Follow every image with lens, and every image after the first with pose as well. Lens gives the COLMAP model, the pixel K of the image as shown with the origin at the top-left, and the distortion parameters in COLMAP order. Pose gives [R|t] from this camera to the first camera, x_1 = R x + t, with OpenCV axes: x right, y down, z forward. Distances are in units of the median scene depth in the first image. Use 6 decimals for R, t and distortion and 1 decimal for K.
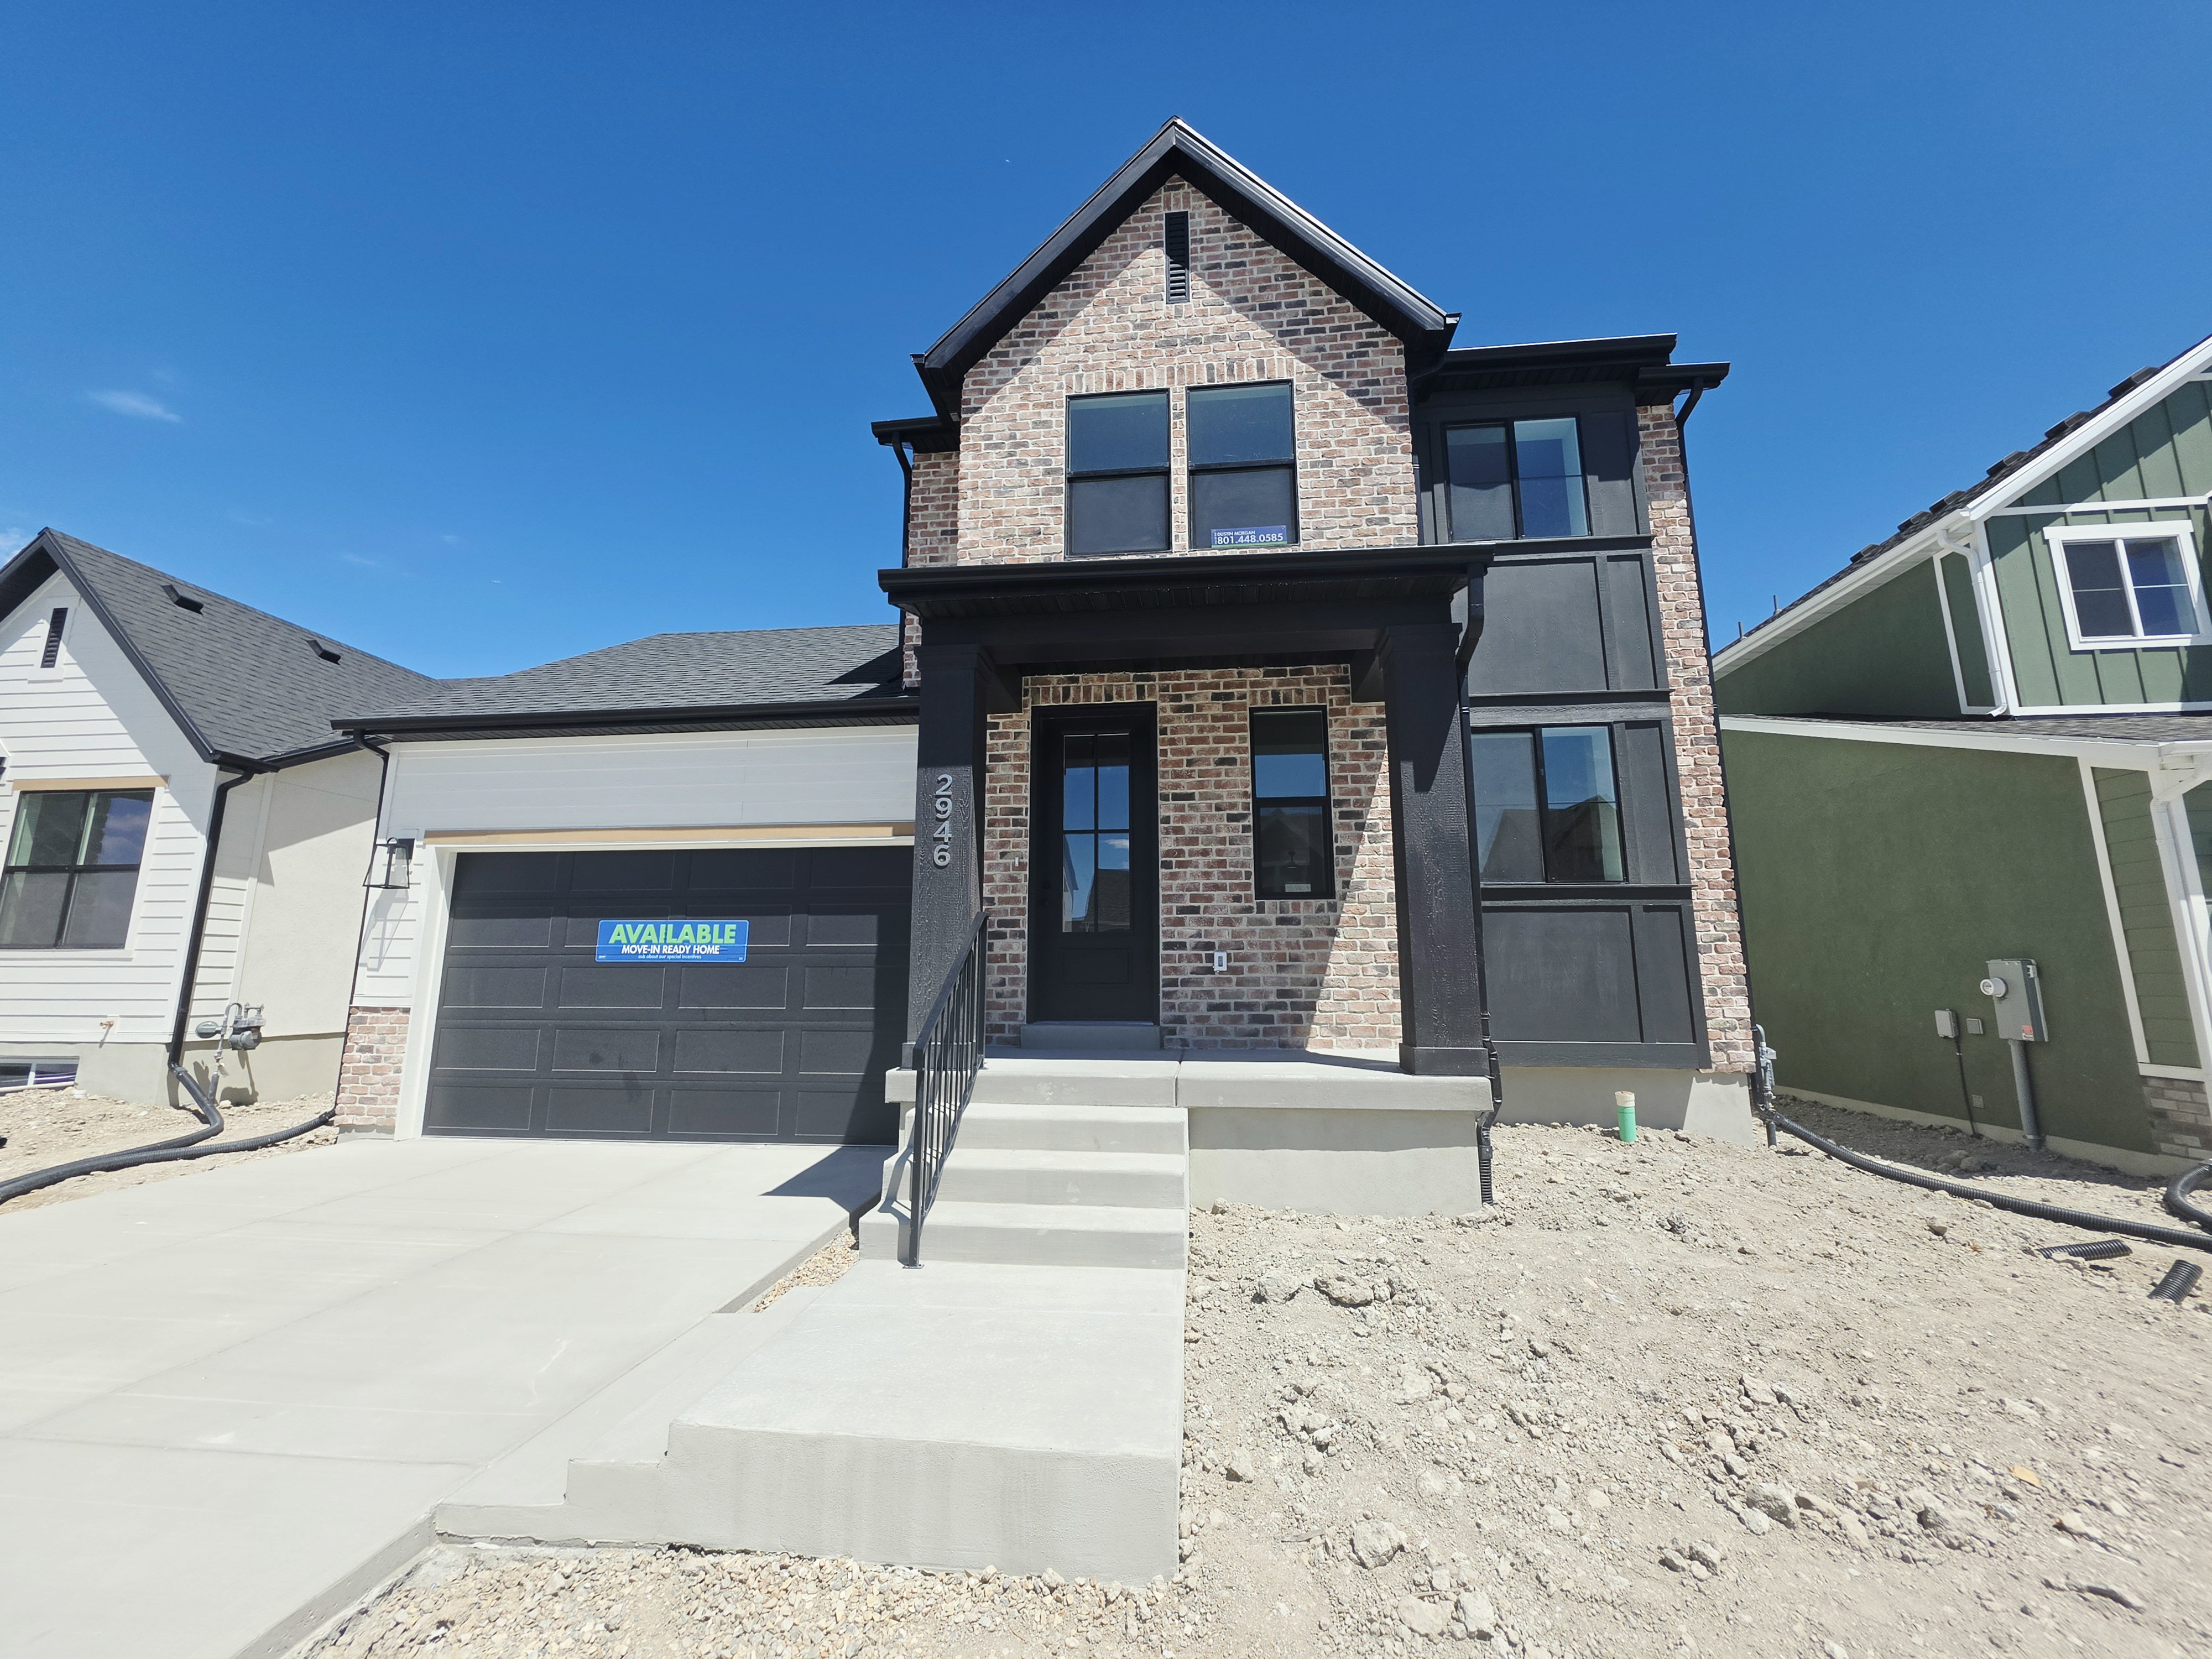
lens RADIAL K [[885.0, 0, 1103.6], [0, 885.0, 825.4], [0, 0, 1]] dist [-0.005619, 0.002337]
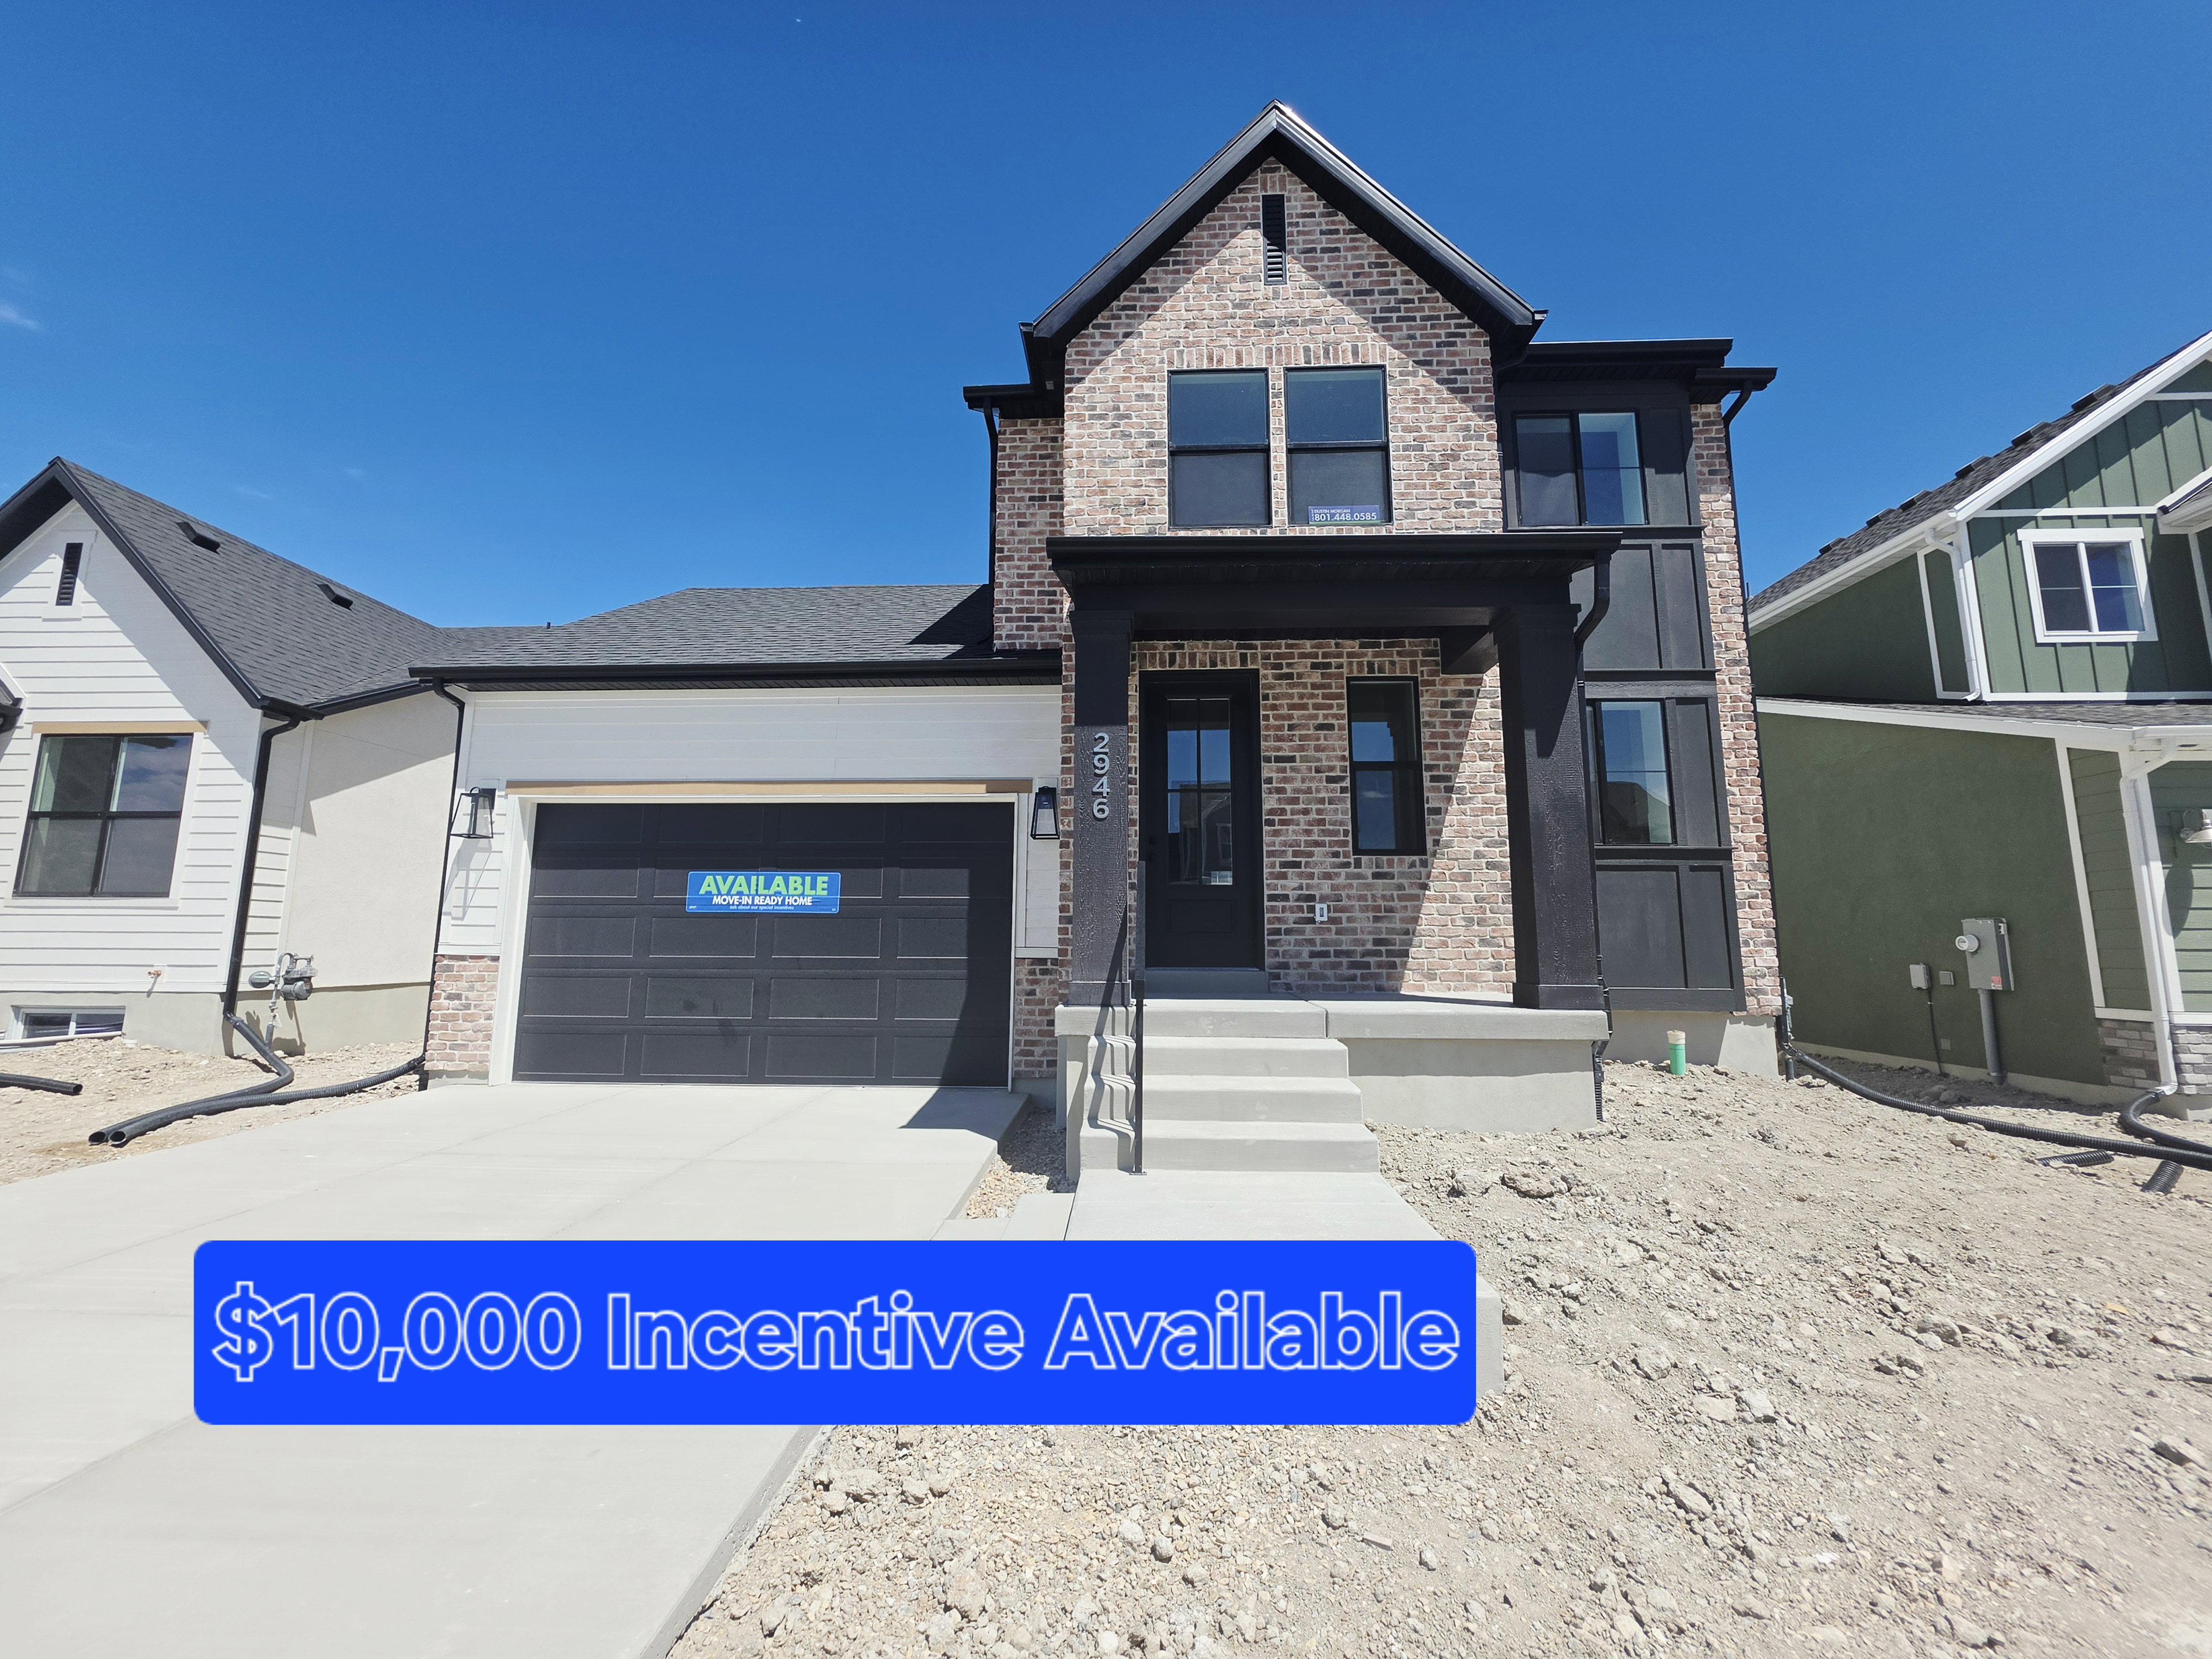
lens RADIAL K [[885.0, 0, 1102.0], [0, 885.0, 825.0], [0, 0, 1]] dist [-0.005619, 0.002337]
pose [[0.997877, 0.013154, 0.063783, -0.179242], [-0.015457, 0.999242, 0.035739, 0.011158], [-0.063264, -0.036649, 0.997324, -0.049100]]
